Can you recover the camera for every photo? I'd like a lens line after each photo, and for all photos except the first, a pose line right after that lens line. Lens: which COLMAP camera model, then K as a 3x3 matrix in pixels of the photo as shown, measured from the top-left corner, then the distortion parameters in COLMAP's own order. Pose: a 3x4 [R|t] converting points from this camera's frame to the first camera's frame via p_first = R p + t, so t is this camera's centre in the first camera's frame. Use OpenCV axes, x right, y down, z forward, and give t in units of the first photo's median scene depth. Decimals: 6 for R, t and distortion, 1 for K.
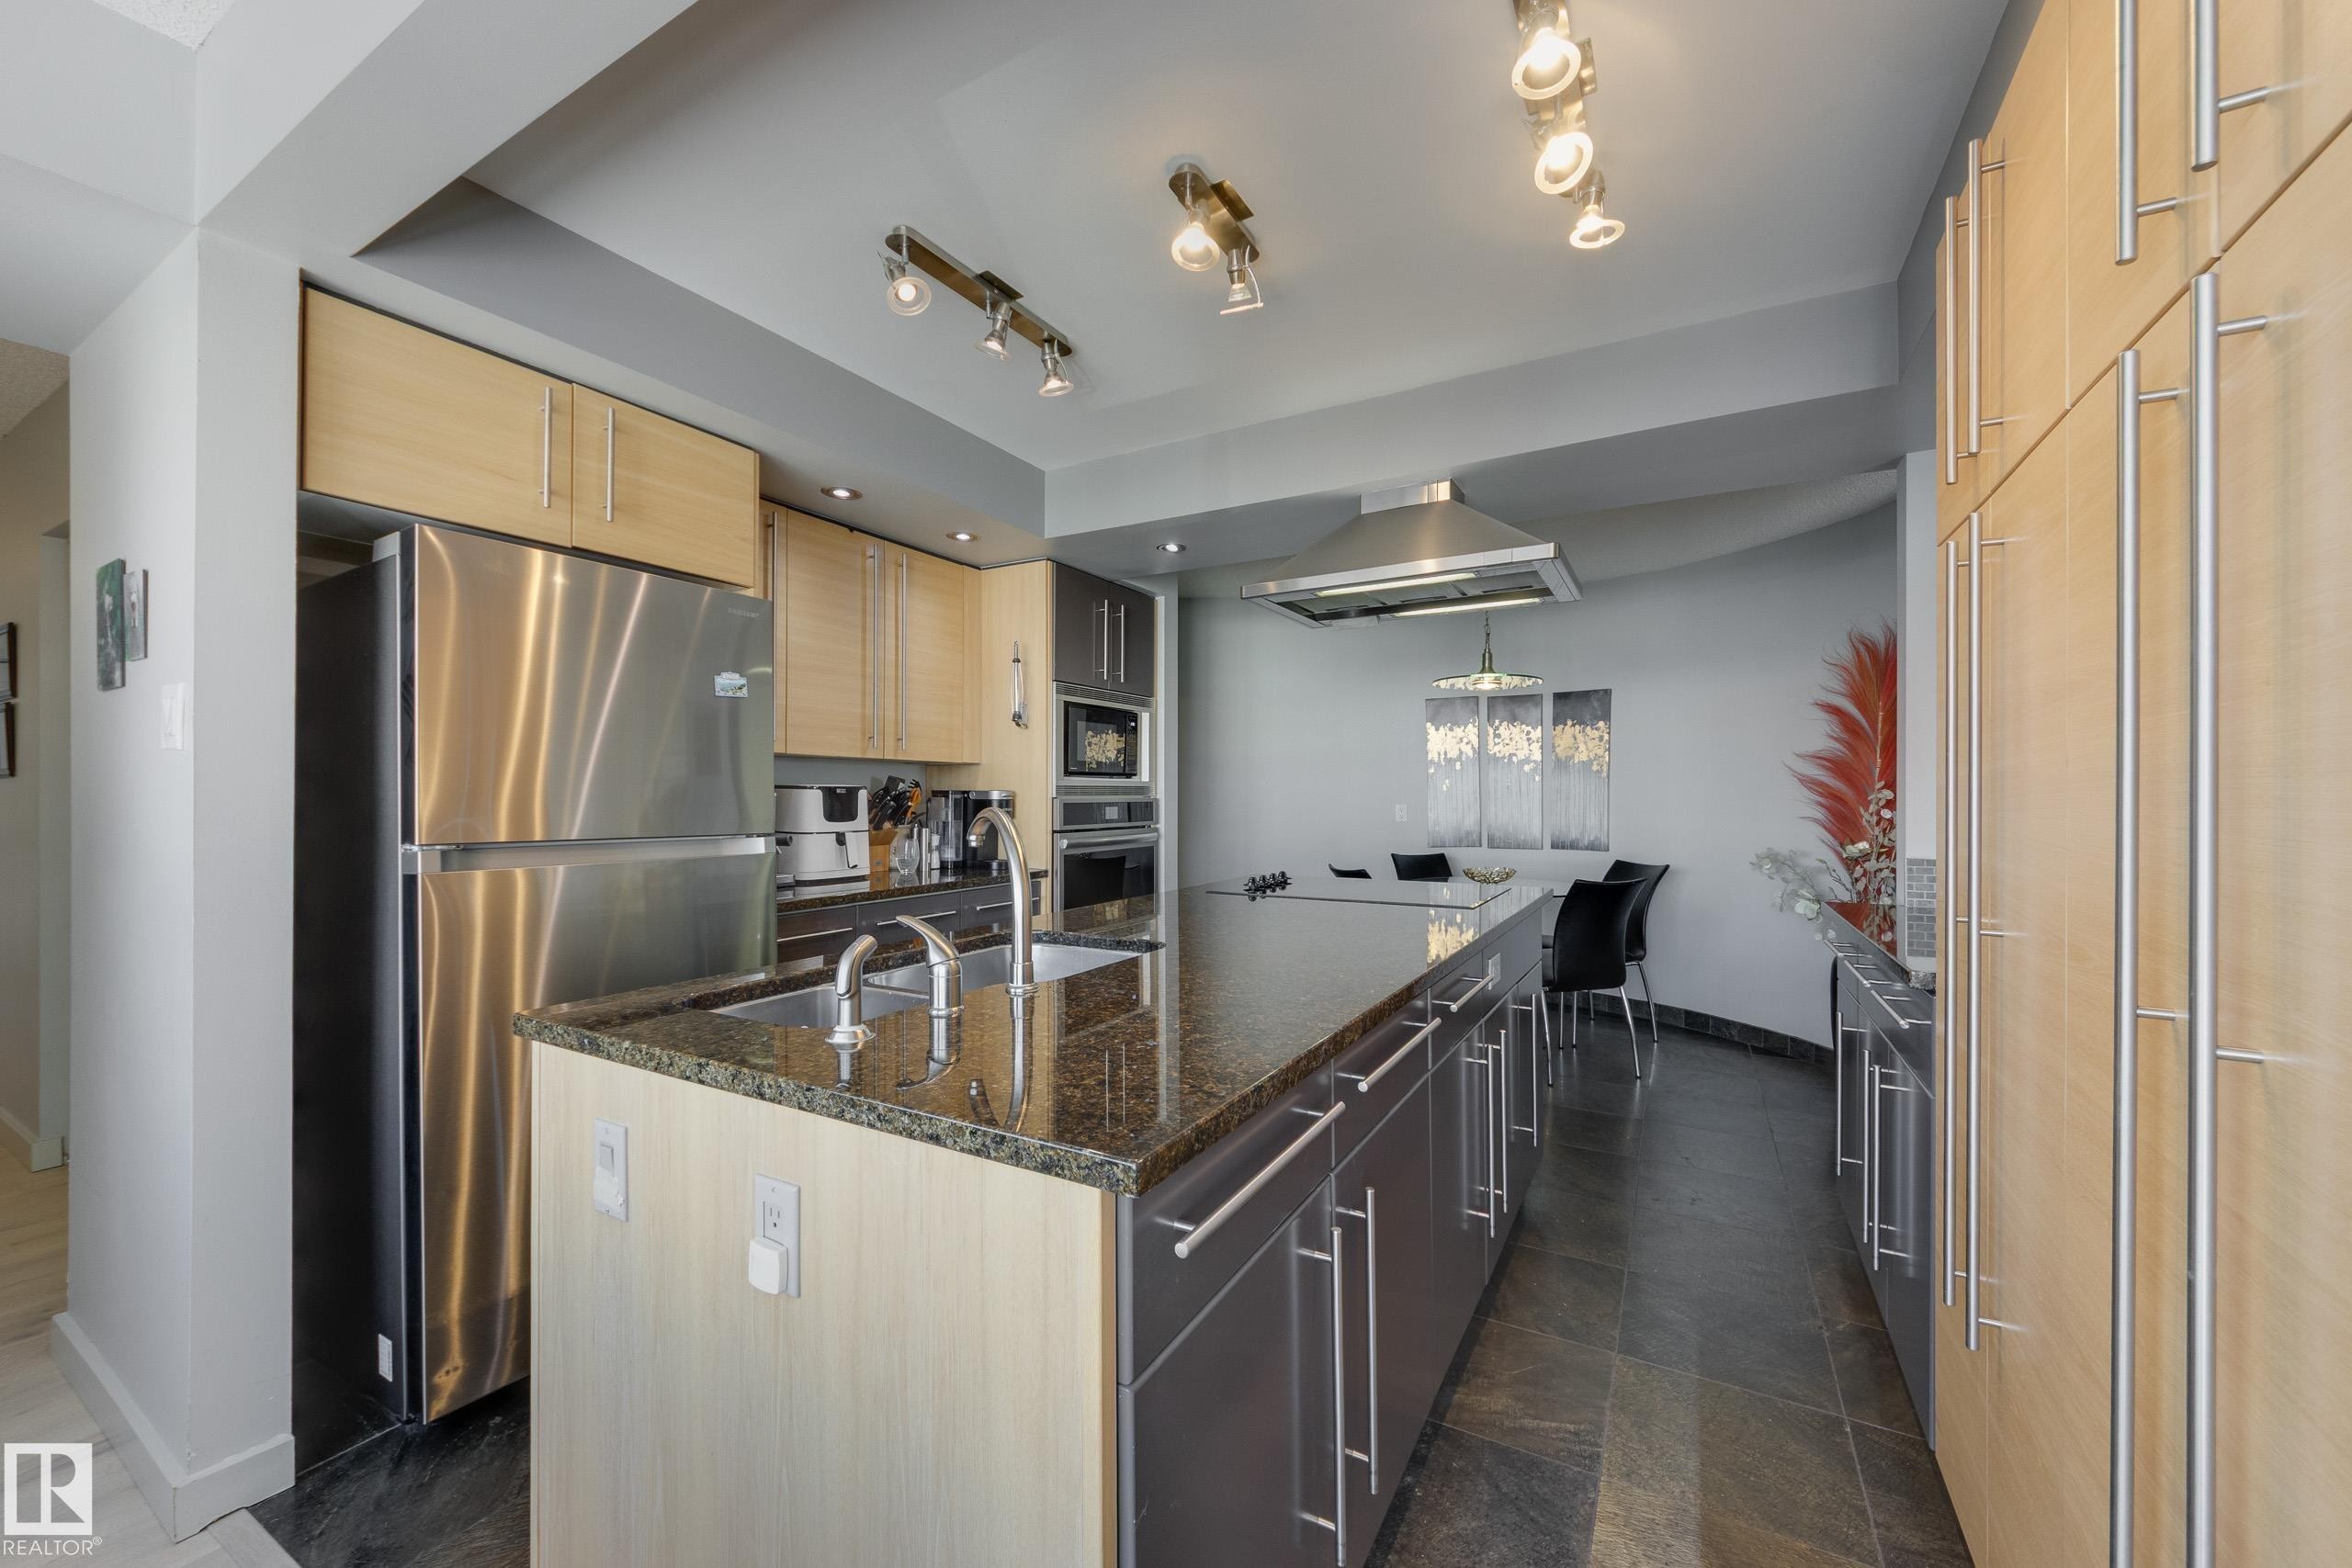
lens RADIAL K [[879.6, 0, 1178.2], [0, 879.6, 796.2], [0, 0, 1]] dist [0.016901, -0.010564]
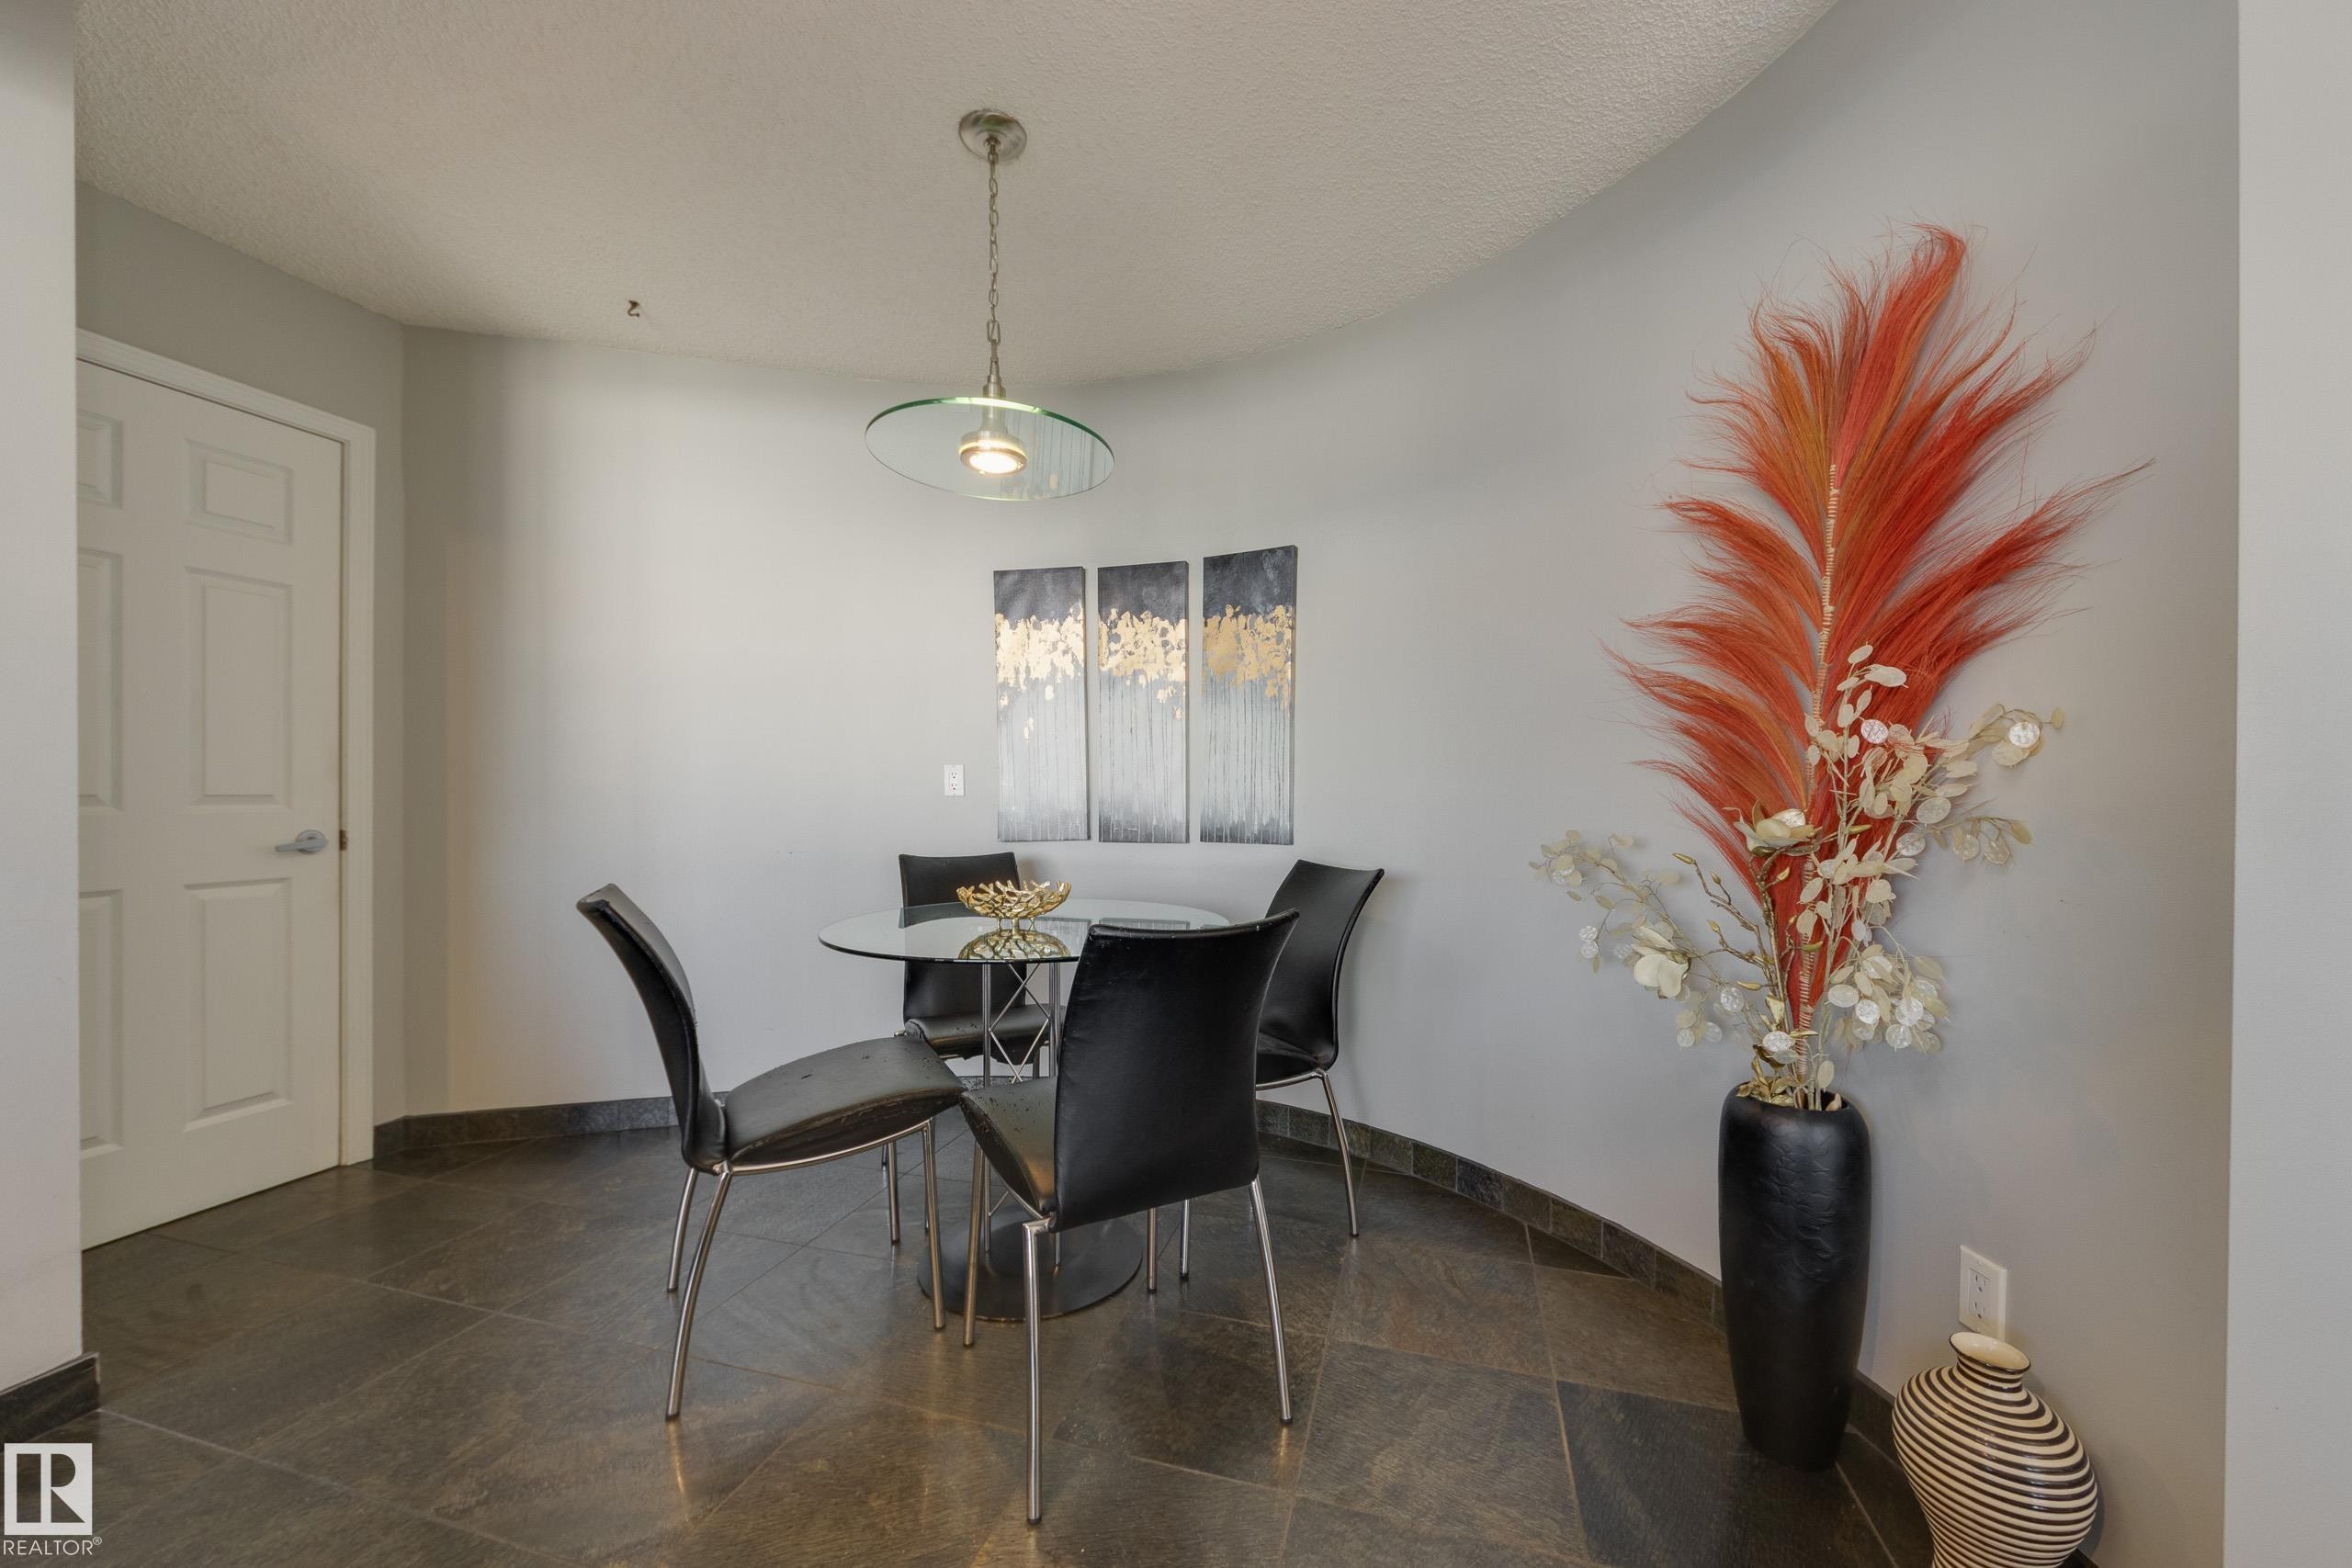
lens RADIAL K [[880.5, 0, 1165.7], [0, 880.5, 798.3], [0, 0, 1]] dist [-0.001679, -0.000258]
pose [[0.978300, 0.000002, 0.207192, 0.400135], [-0.000324, 0.999999, 0.001517, 0.044116], [-0.207192, -0.001551, 0.978299, 0.649517]]
